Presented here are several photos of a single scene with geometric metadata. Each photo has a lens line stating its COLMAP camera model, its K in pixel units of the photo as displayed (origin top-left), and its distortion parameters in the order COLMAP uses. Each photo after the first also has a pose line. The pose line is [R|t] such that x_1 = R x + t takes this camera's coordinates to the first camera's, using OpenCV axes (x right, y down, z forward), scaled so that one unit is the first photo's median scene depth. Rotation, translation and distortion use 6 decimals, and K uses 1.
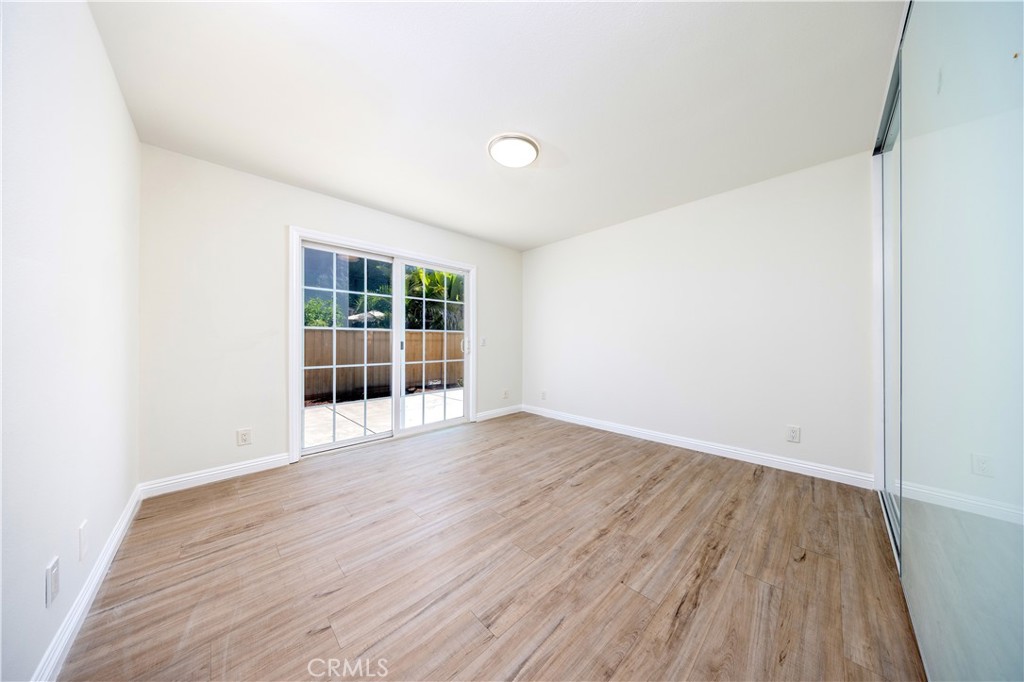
lens RADIAL K [[303.2, 0, 539.5], [0, 303.2, 340.2], [0, 0, 1]] dist [0.005421, -0.000249]
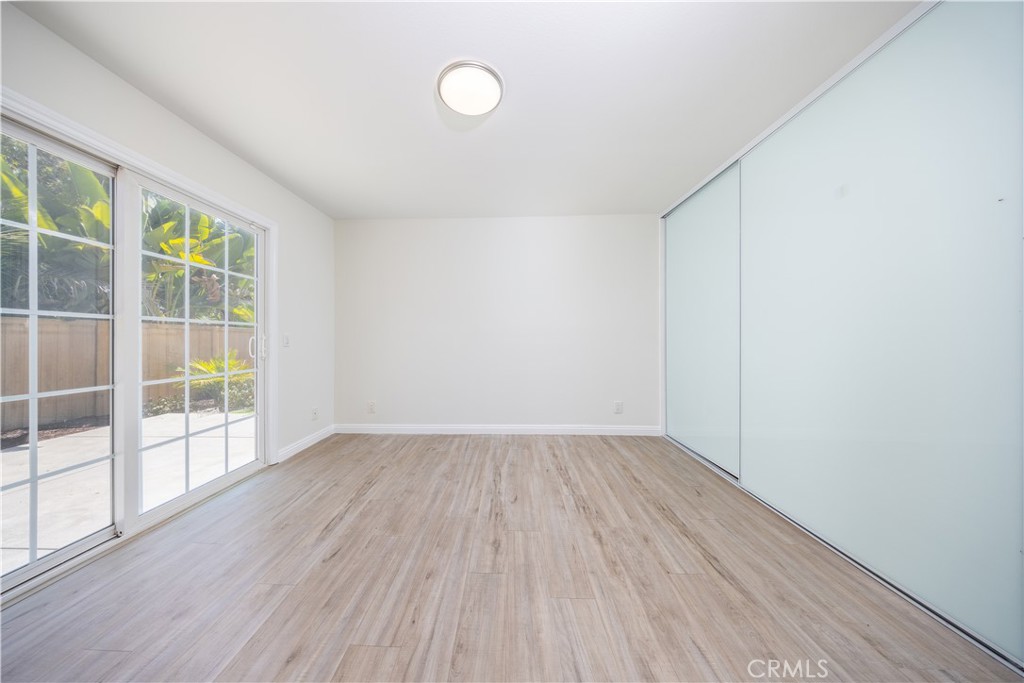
lens RADIAL K [[303.2, 0, 496.8], [0, 303.2, 337.4], [0, 0, 1]] dist [0.005421, -0.000249]
pose [[0.753633, 0.002475, 0.657290, -0.659284], [-0.005371, 0.999983, 0.002393, -0.009926], [-0.657273, -0.005333, 0.753634, 0.460153]]
